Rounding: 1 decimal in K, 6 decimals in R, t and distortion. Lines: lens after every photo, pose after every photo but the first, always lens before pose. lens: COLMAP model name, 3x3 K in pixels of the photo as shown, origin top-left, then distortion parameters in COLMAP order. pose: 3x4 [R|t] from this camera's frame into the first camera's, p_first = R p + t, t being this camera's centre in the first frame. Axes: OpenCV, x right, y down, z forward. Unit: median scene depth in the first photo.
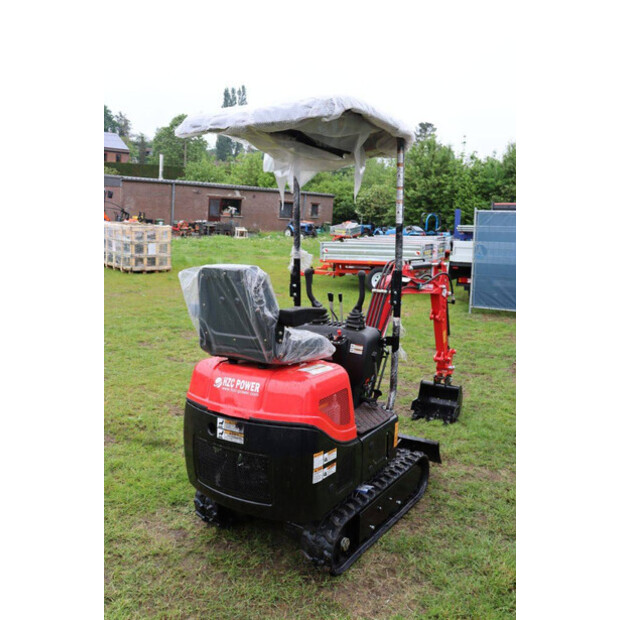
lens RADIAL K [[604.0, 0, 309.7], [0, 604.0, 306.9], [0, 0, 1]] dist [-0.135623, 0.000000]
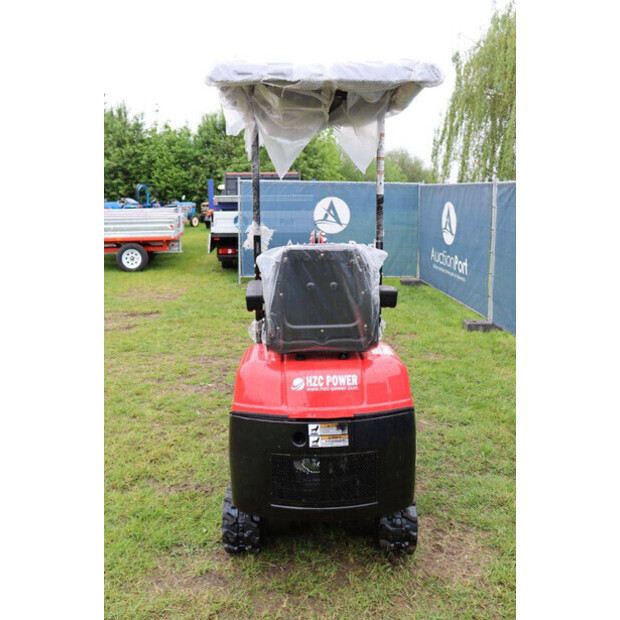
lens RADIAL K [[598.9, 0, 309.9], [0, 598.9, 311.7], [0, 0, 1]] dist [-0.112718, 0.000000]
pose [[0.800457, -0.121401, 0.586967, -0.234767], [0.087688, 0.992456, 0.085687, -0.017731], [-0.592942, -0.017119, 0.805063, 0.116890]]
